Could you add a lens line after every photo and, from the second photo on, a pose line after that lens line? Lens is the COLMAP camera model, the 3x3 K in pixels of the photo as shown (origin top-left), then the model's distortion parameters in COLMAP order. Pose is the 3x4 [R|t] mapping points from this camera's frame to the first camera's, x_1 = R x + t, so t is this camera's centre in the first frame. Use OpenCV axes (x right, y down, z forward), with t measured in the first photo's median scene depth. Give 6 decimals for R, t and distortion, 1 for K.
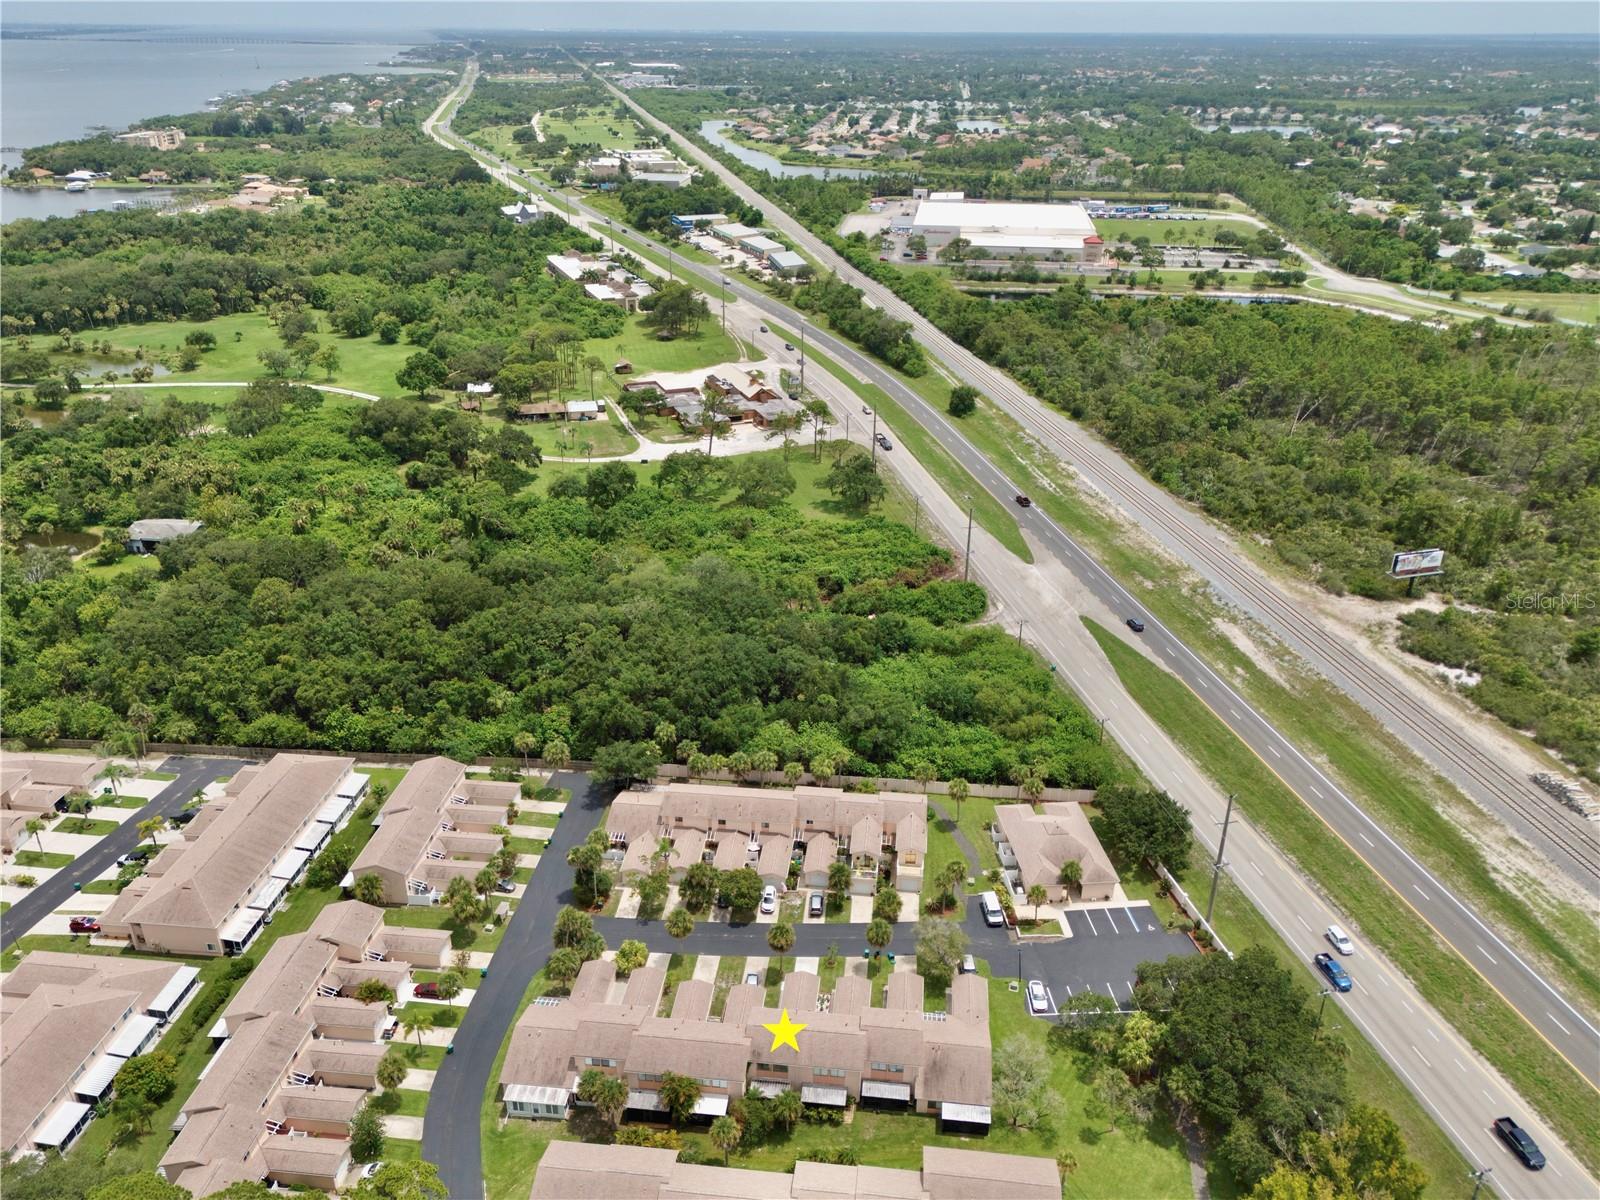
lens RADIAL K [[1176.0, 0, 805.0], [0, 1176.0, 602.5], [0, 0, 1]] dist [0.072391, -0.071027]
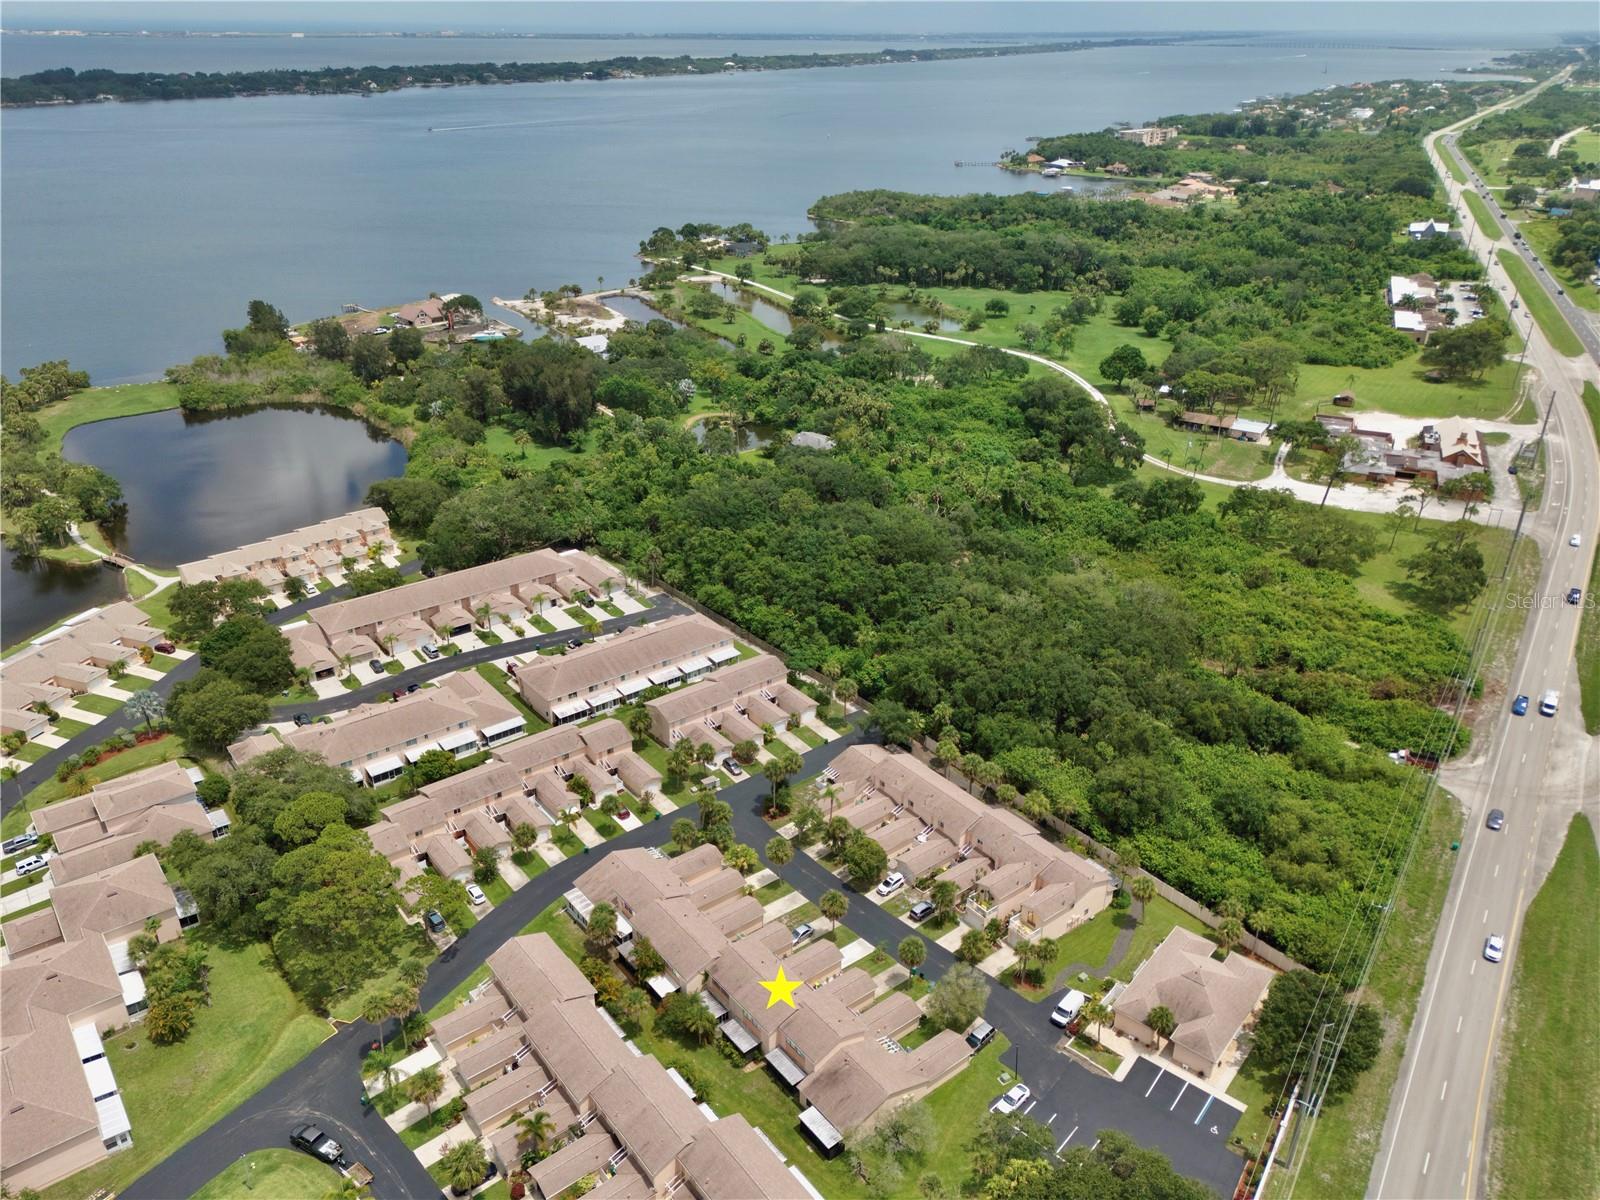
lens RADIAL K [[1176.0, 0, 805.0], [0, 1176.0, 602.5], [0, 0, 1]] dist [0.072391, -0.071027]
pose [[0.700214, 0.310871, -0.642697, 0.350384], [-0.313262, 0.942715, 0.114693, -0.049117], [0.641535, 0.121023, 0.757487, 0.110577]]
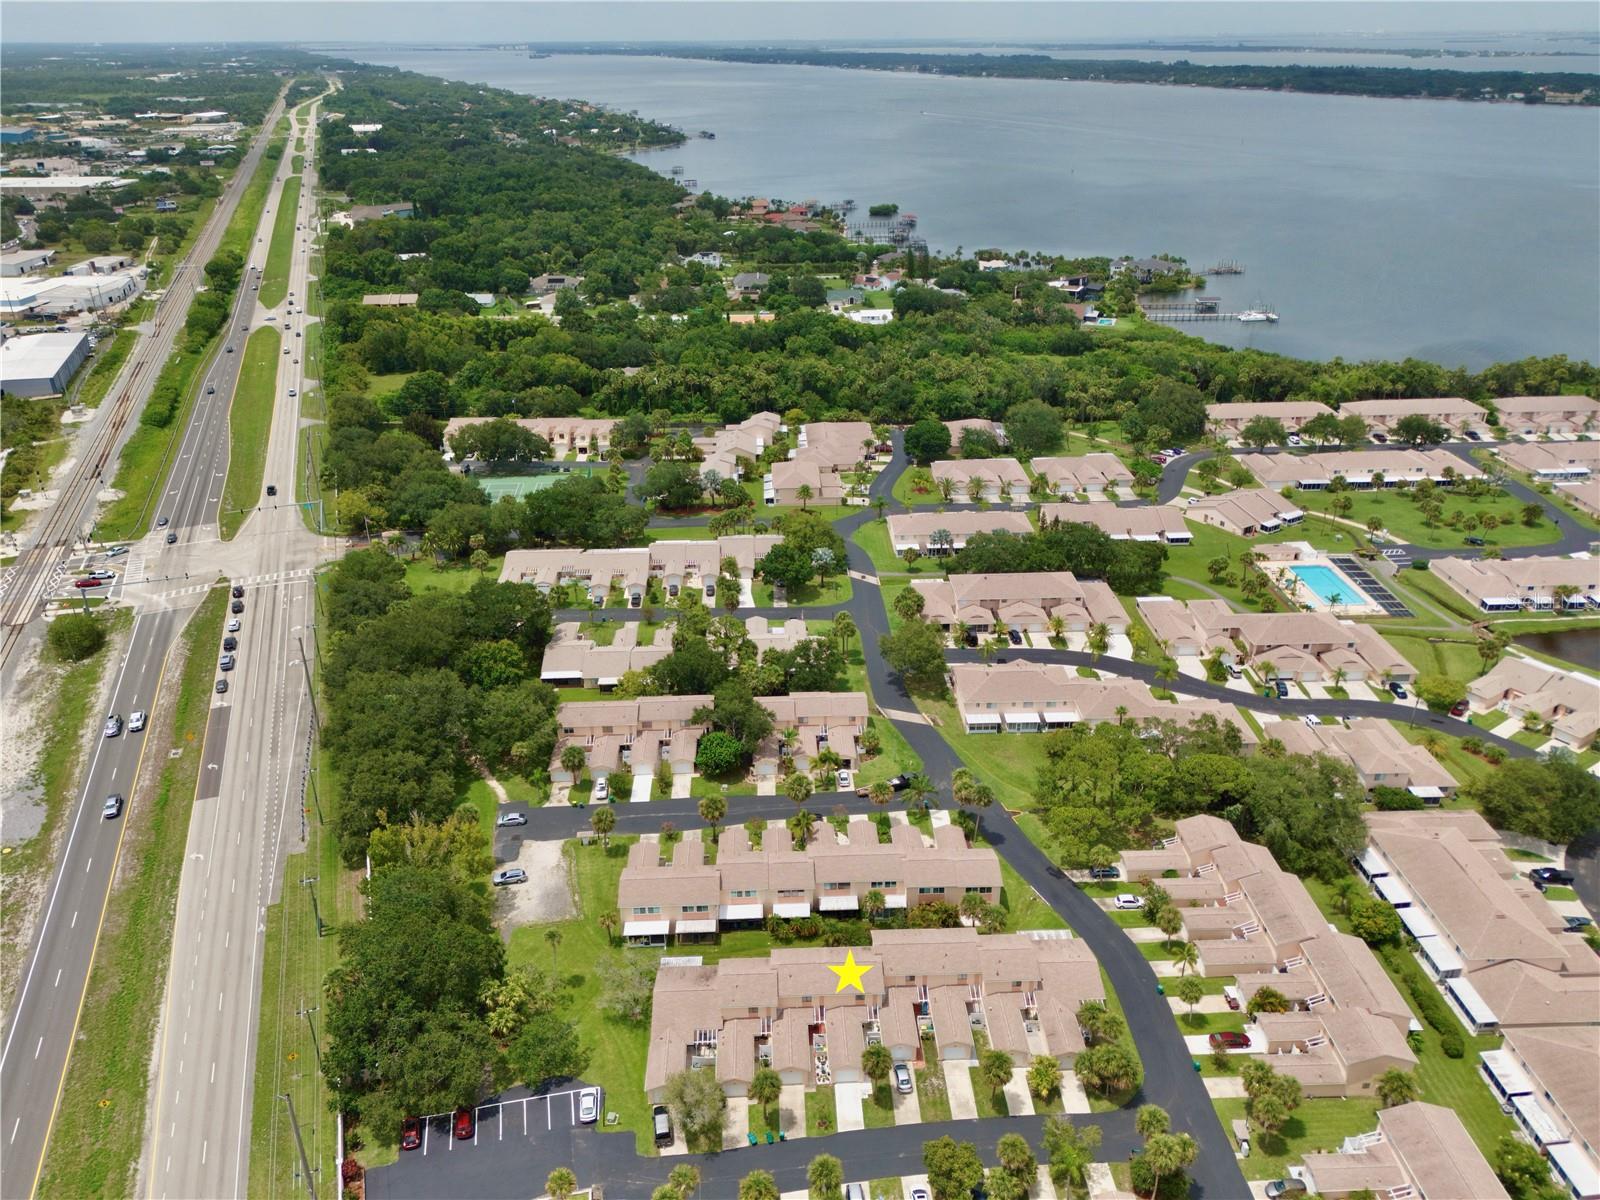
lens RADIAL K [[1176.0, 0, 805.0], [0, 1176.0, 602.5], [0, 0, 1]] dist [0.072391, -0.071027]
pose [[-0.990005, 0.062861, -0.126250, 0.078475], [-0.058807, 0.629650, 0.774650, -0.396250], [0.128188, 0.774331, -0.619660, 0.825144]]
